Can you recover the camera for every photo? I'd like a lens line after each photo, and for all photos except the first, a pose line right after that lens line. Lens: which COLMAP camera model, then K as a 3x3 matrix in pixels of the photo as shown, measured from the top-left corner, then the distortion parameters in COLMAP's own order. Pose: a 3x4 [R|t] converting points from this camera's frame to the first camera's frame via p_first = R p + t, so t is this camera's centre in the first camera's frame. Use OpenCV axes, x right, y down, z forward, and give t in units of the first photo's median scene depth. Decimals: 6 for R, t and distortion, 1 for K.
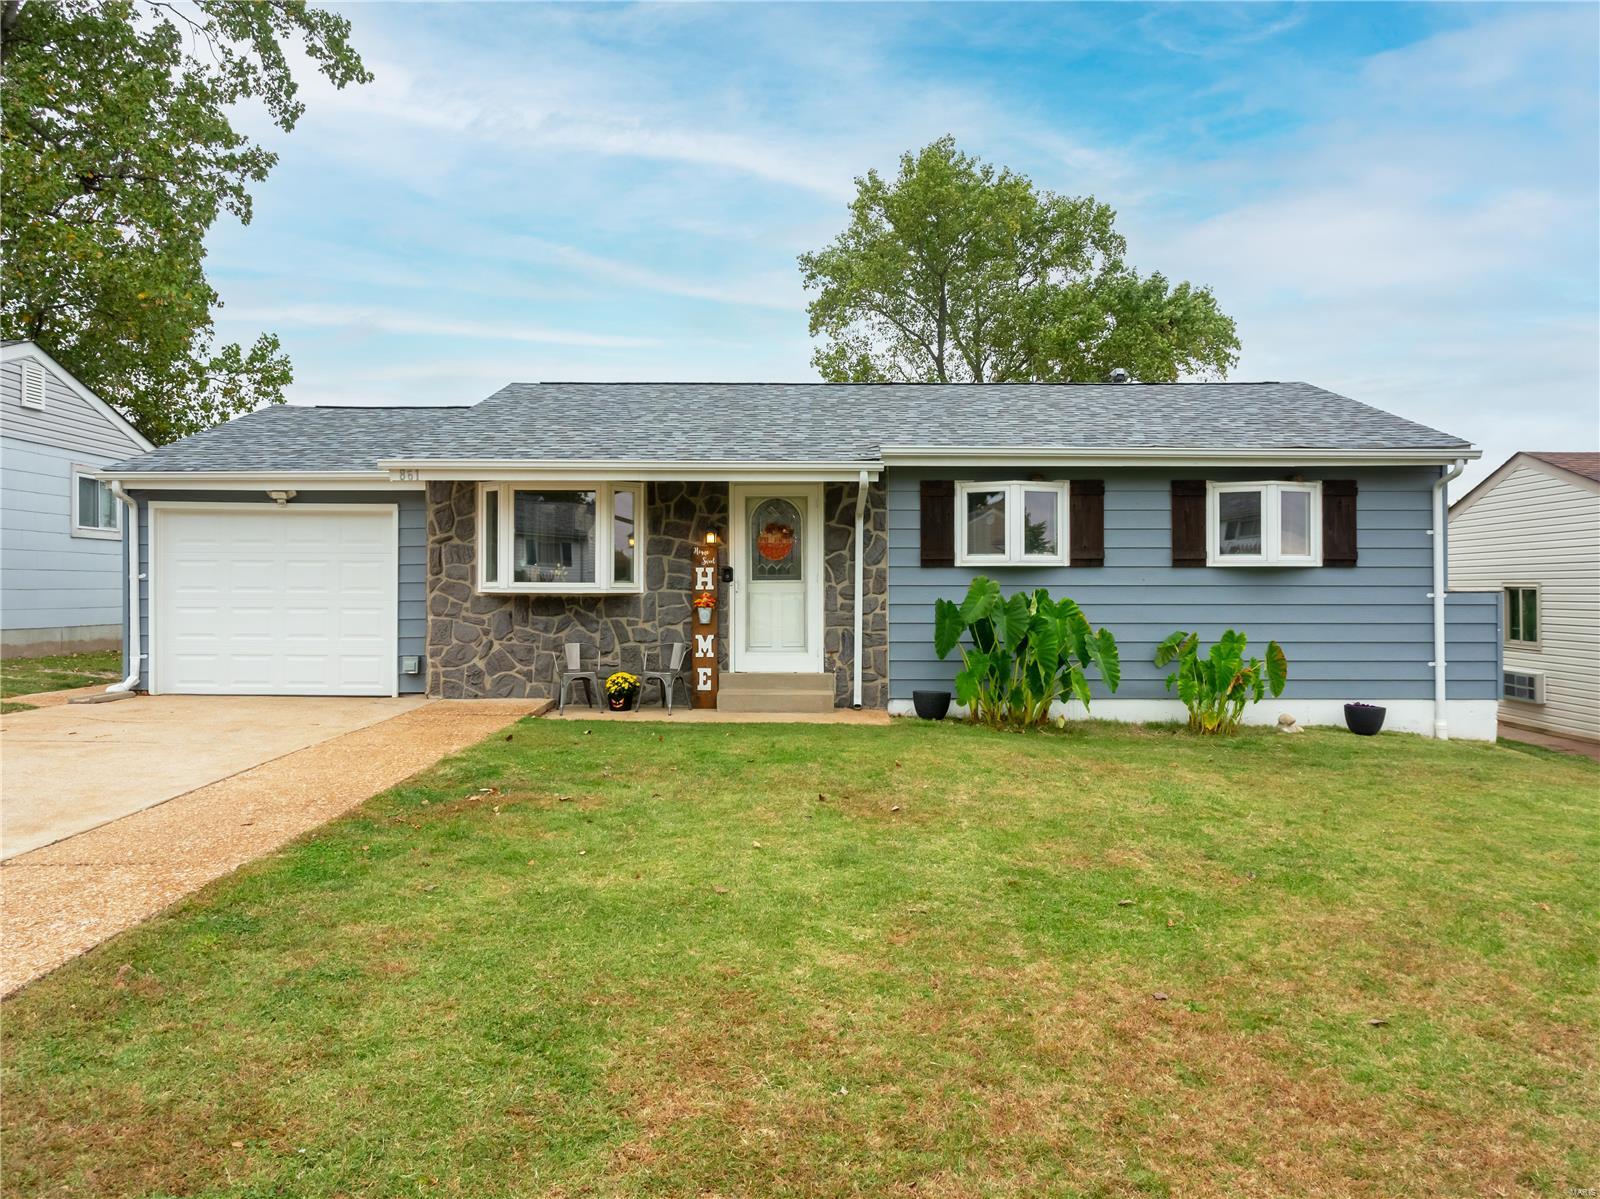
lens RADIAL K [[1134.0, 0, 788.9], [0, 1134.0, 585.5], [0, 0, 1]] dist [0.002054, 0.002837]
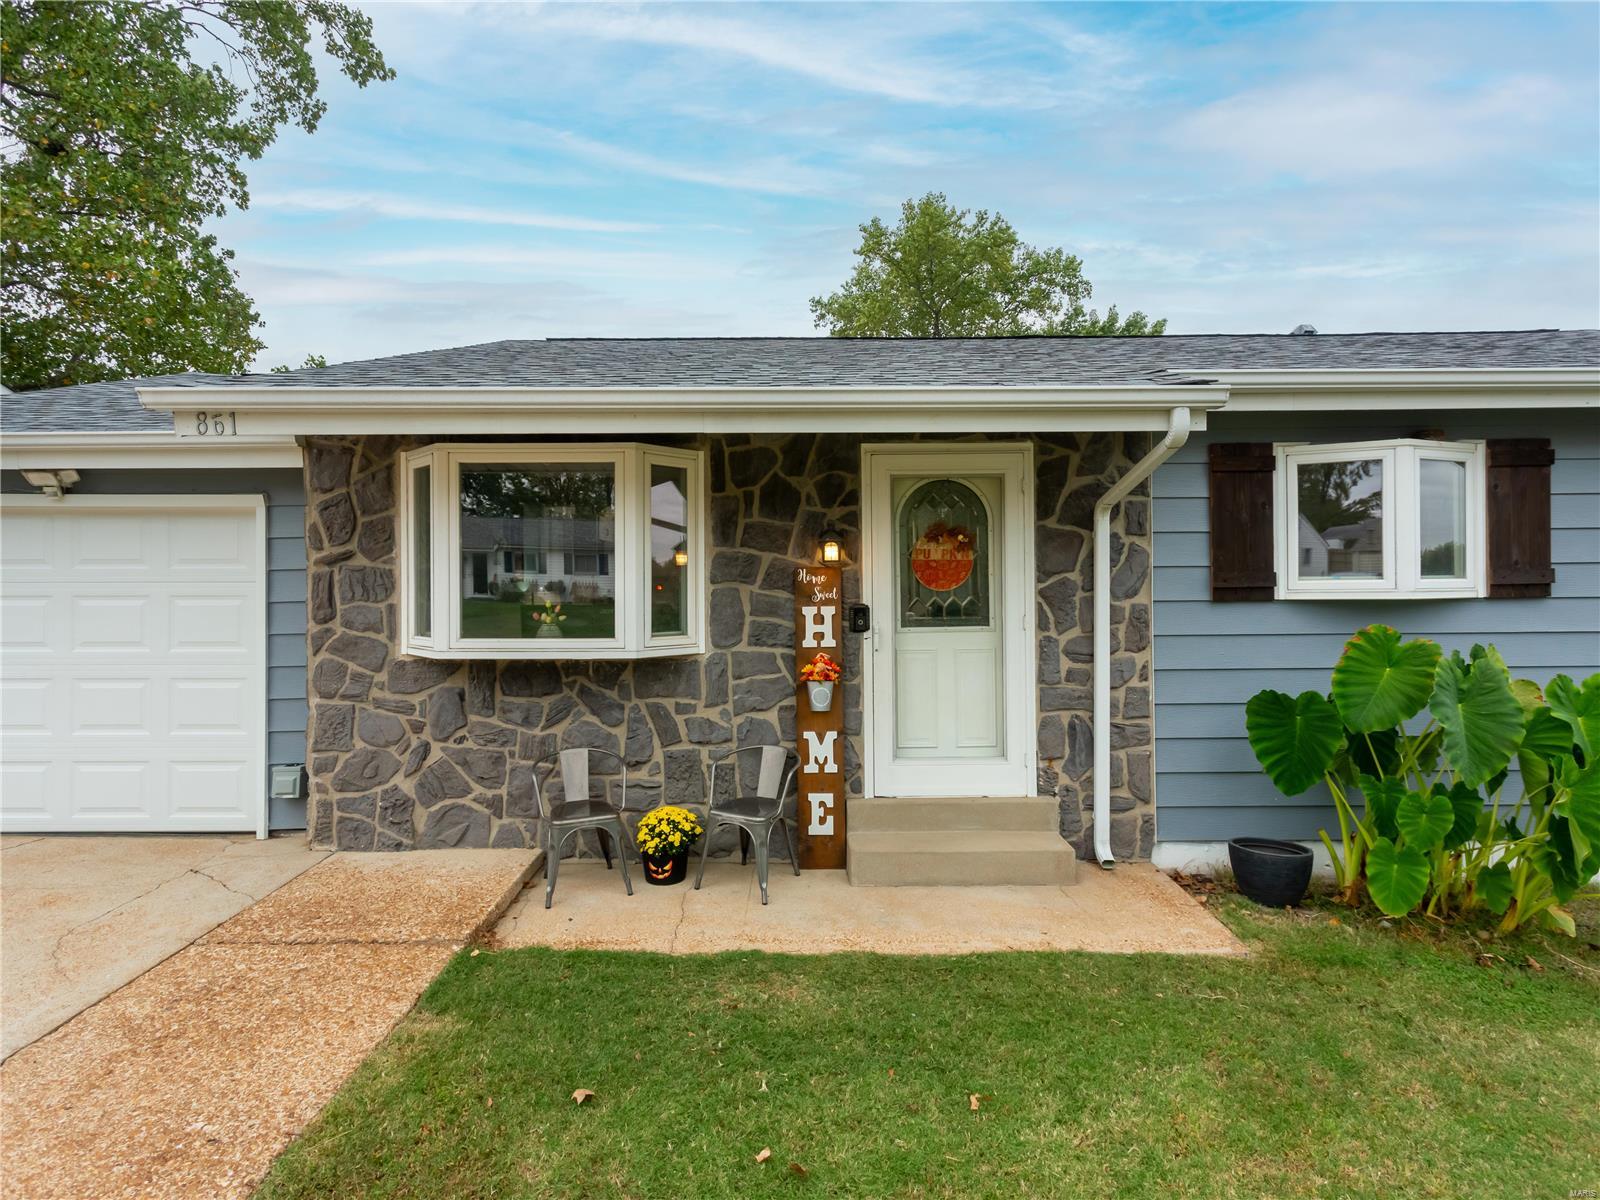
lens RADIAL K [[842.4, 0, 790.7], [0, 842.4, 586.6], [0, 0, 1]] dist [0.005923, 0.002543]
pose [[0.999896, -0.008376, 0.011777, -0.091781], [0.008290, 0.999939, 0.007334, -0.028055], [-0.011838, -0.007236, 0.999904, 0.595104]]
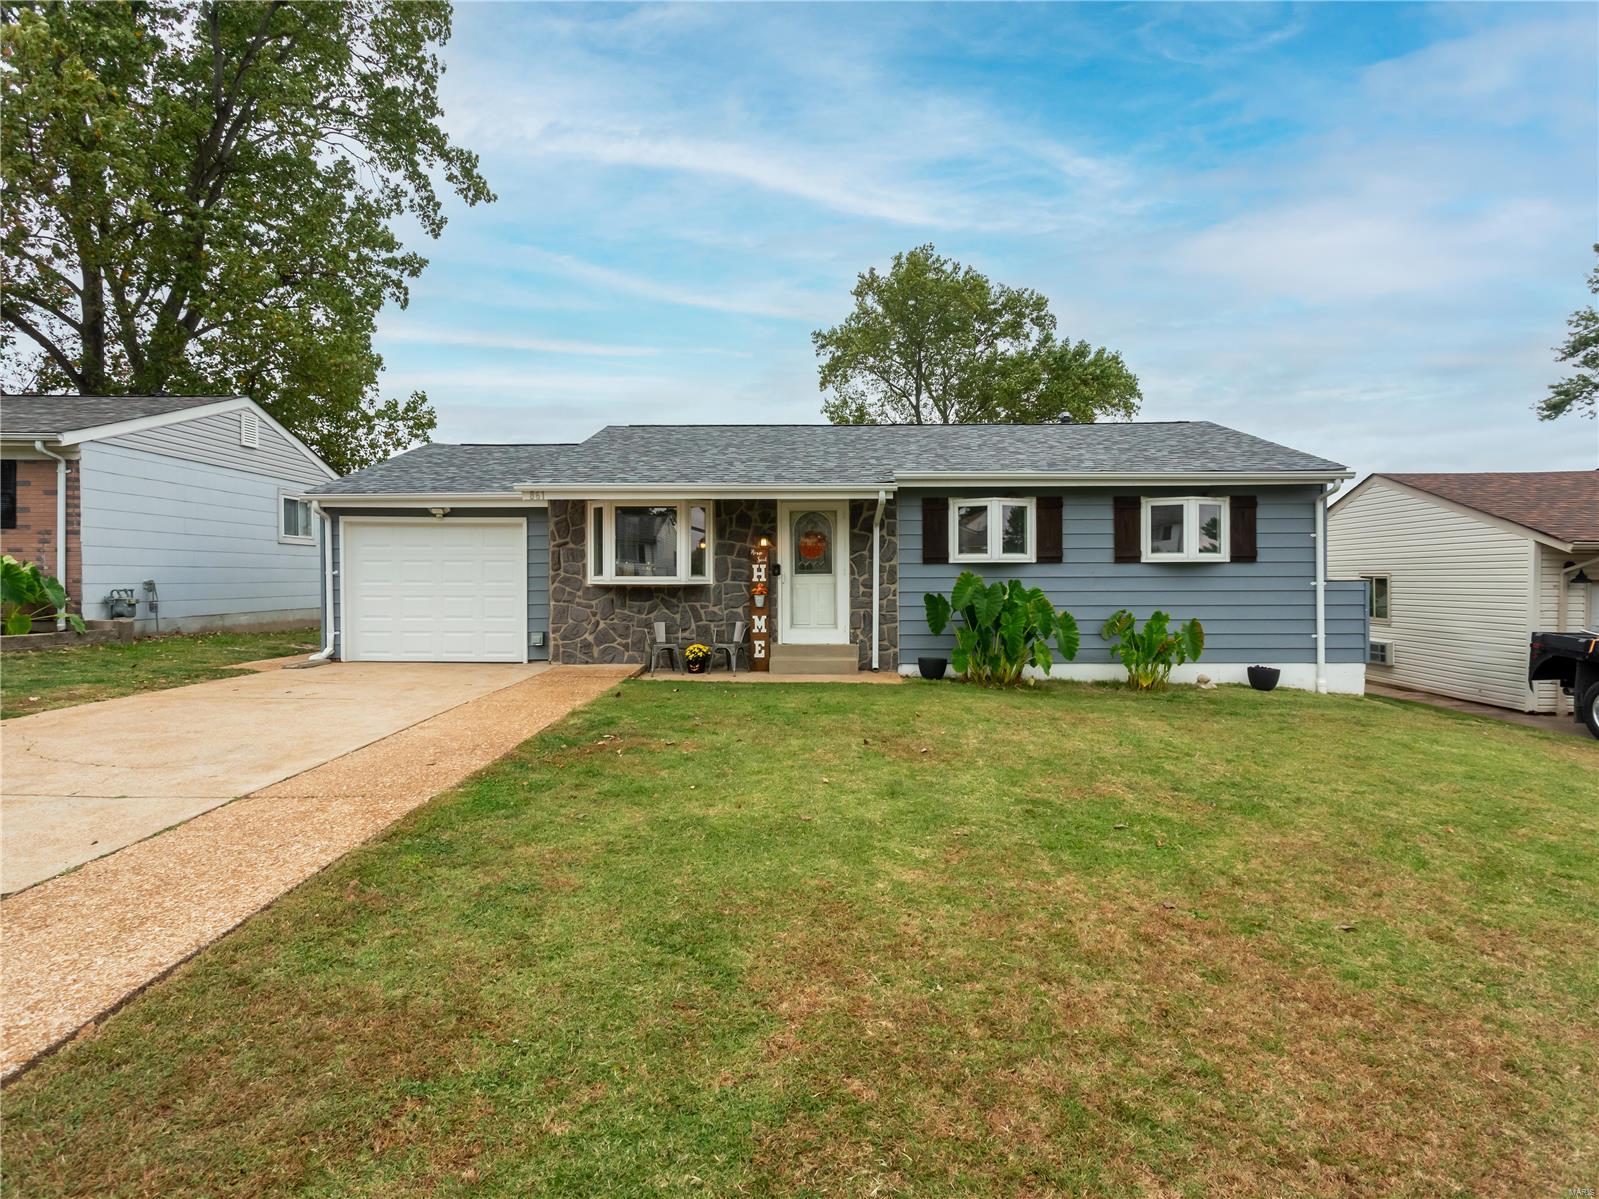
lens RADIAL K [[841.9, 0, 790.2], [0, 841.9, 586.1], [0, 0, 1]] dist [0.005923, 0.002543]
pose [[0.999915, -0.003635, -0.012539, -0.025783], [0.003774, 0.999932, 0.011041, -0.001431], [0.012498, -0.011088, 0.999860, 0.019903]]
